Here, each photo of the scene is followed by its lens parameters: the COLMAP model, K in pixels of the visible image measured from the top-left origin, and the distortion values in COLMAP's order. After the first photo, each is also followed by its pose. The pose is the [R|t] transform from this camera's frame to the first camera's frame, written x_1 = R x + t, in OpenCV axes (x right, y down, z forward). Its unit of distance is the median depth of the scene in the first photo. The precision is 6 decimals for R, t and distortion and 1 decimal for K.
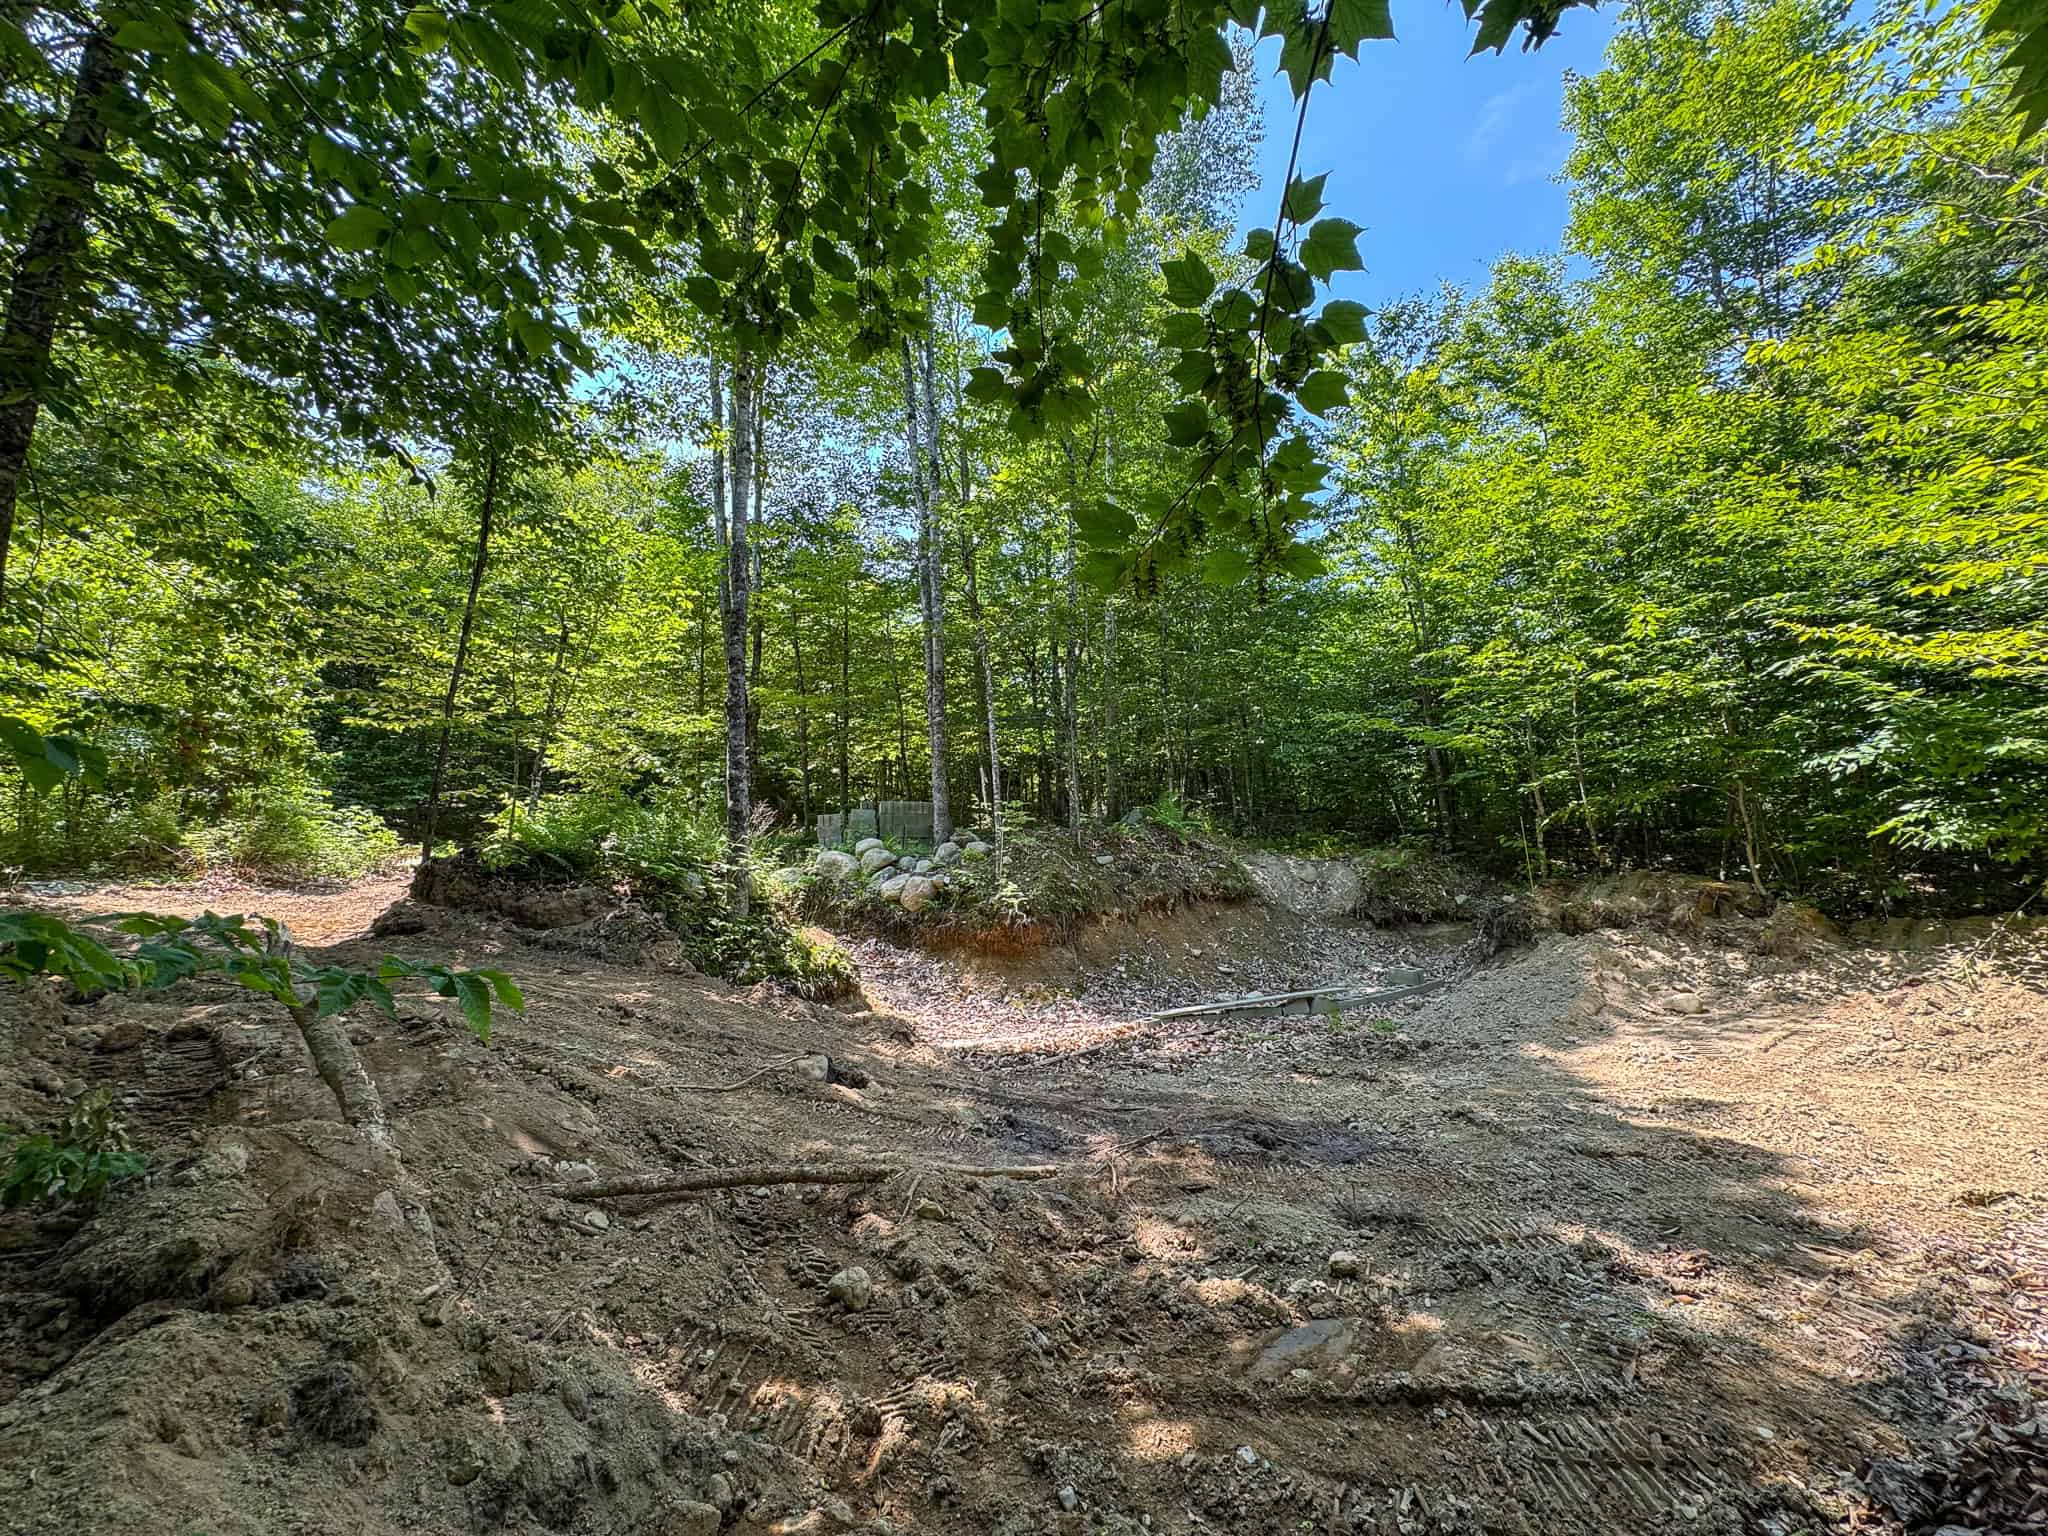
lens RADIAL K [[844.1, 0, 1018.4], [0, 844.1, 785.7], [0, 0, 1]] dist [0.013019, -0.001247]
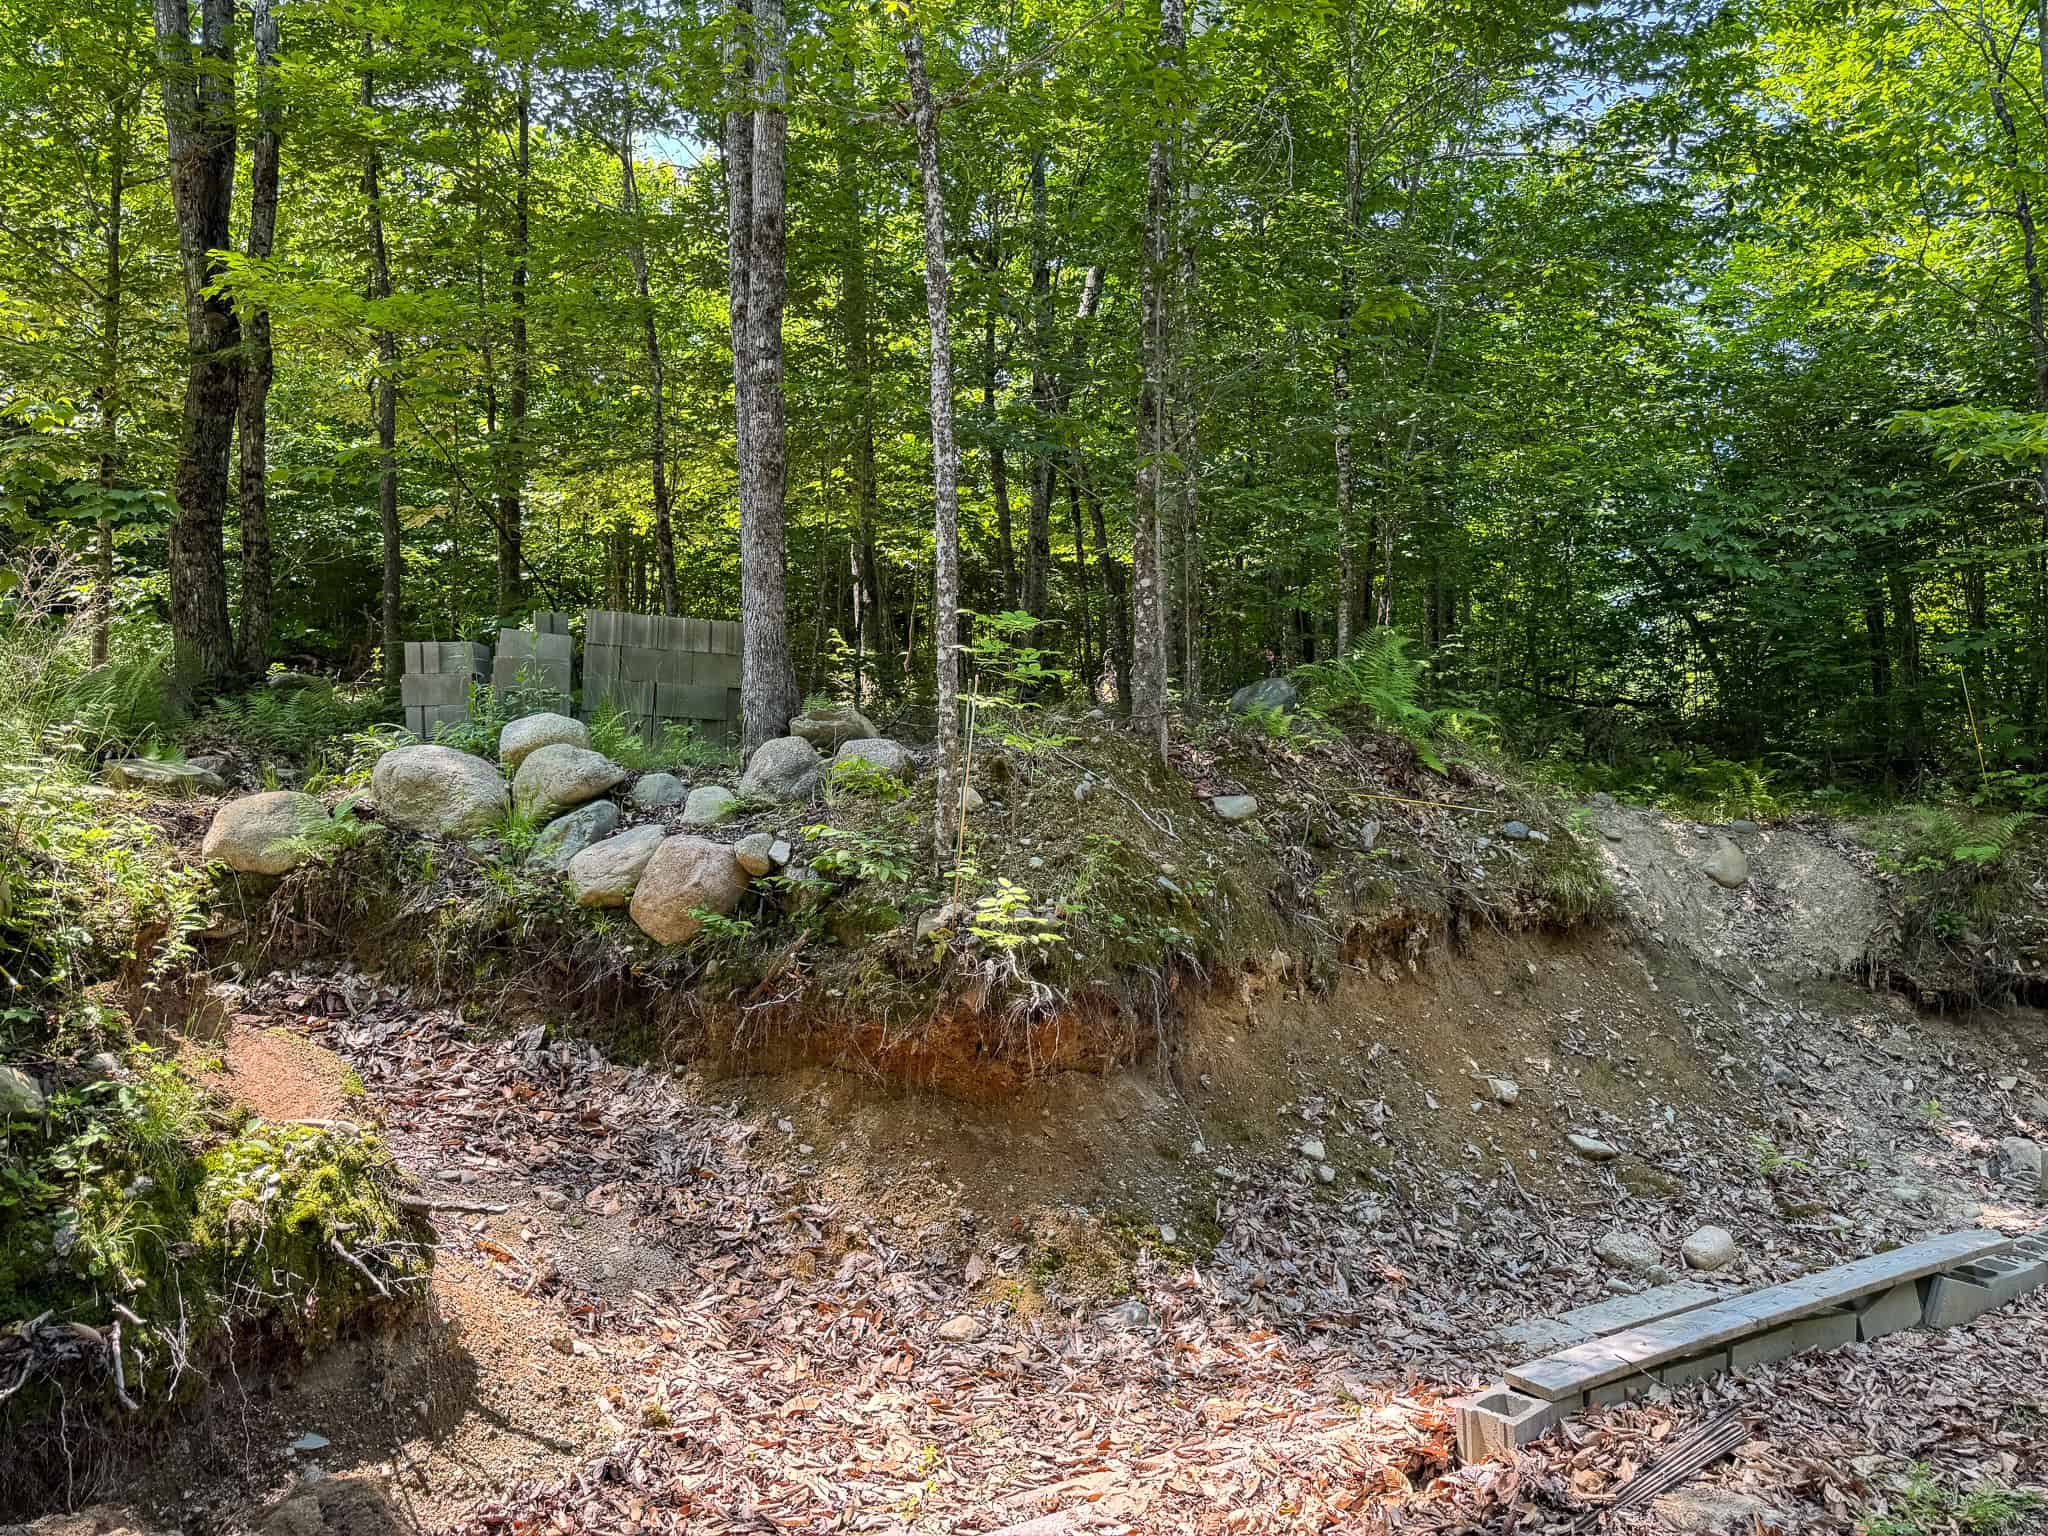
lens RADIAL K [[1436.2, 0, 1022.0], [0, 1436.2, 749.6], [0, 0, 1]] dist [0.036913, -0.002945]
pose [[0.993663, 0.045423, 0.102813, -0.048815], [-0.052237, 0.996544, 0.064589, 0.031165], [-0.099524, -0.069550, 0.992602, 0.430145]]
